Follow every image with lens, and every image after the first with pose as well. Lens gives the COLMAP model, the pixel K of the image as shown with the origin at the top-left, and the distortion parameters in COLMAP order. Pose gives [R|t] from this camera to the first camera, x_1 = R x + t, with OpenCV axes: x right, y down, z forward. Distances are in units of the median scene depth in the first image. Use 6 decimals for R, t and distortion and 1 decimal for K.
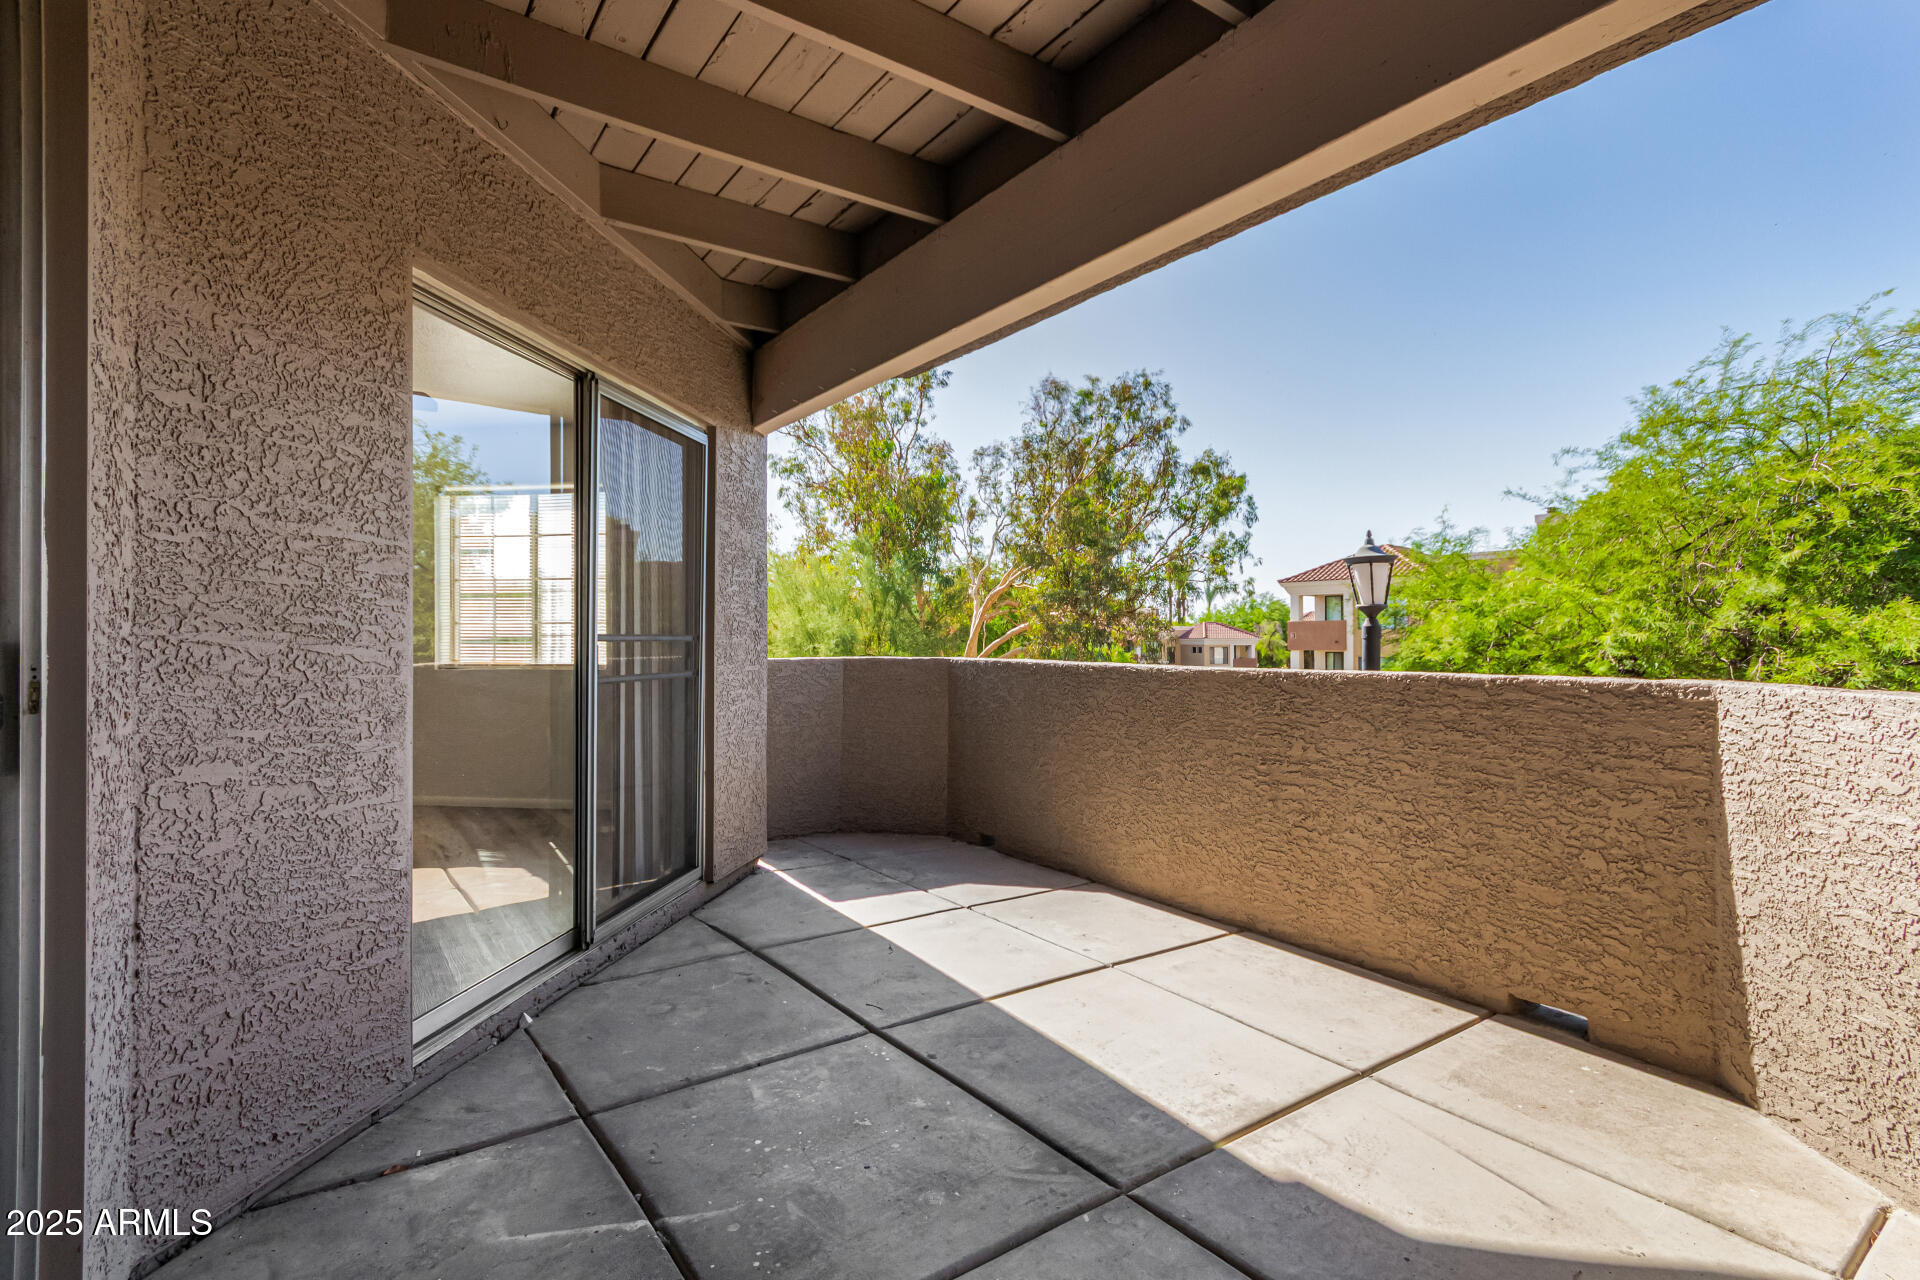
lens RADIAL K [[888.2, 0, 965.8], [0, 888.2, 656.4], [0, 0, 1]] dist [0.010455, 0.000647]
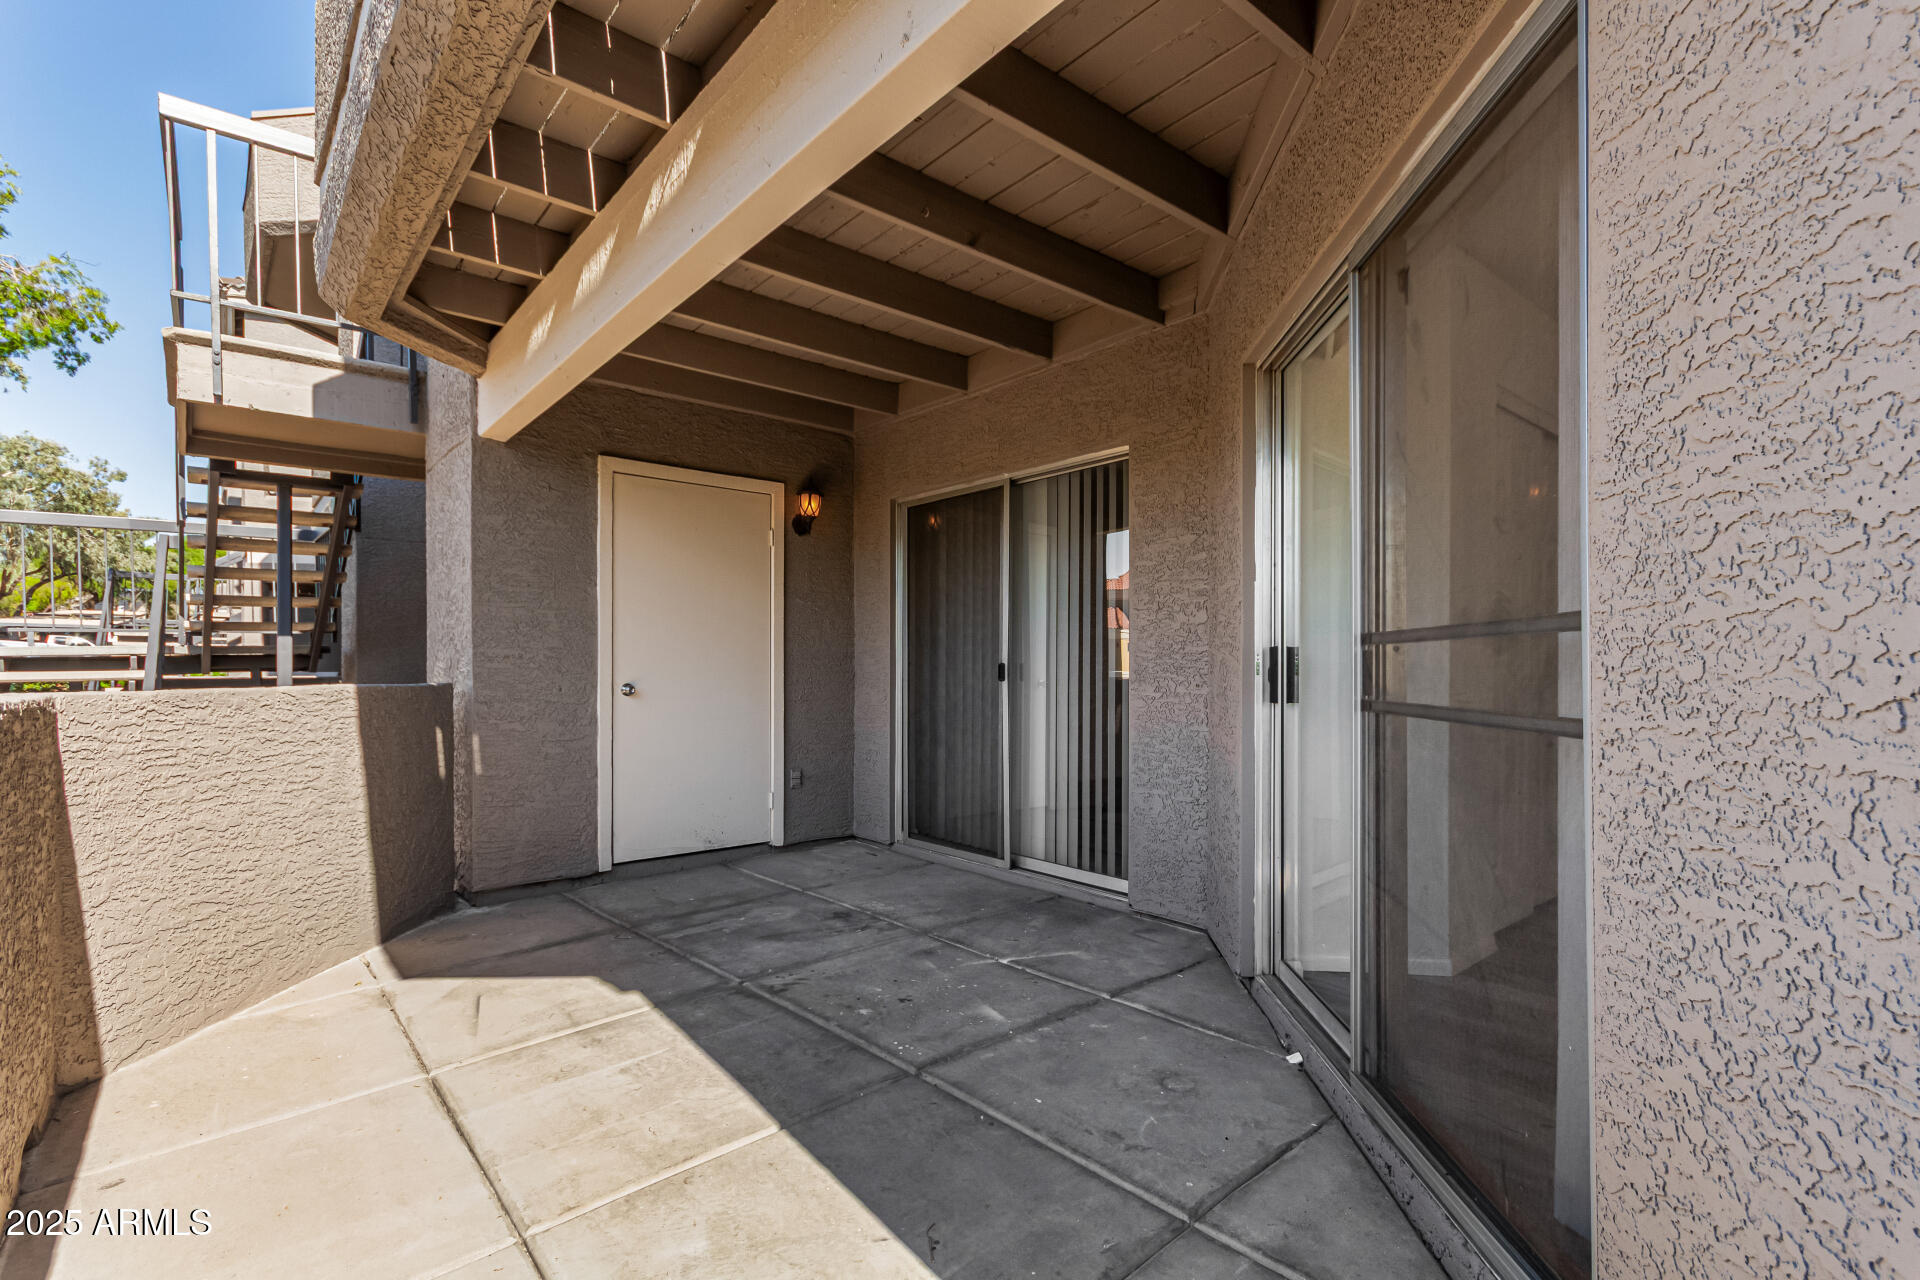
lens RADIAL K [[888.2, 0, 965.8], [0, 888.2, 656.4], [0, 0, 1]] dist [0.010455, 0.000647]
pose [[-0.997184, 0.003927, -0.074894, -0.112261], [0.003447, 0.999973, 0.006538, -0.017328], [0.074918, 0.006261, -0.997170, 2.466844]]
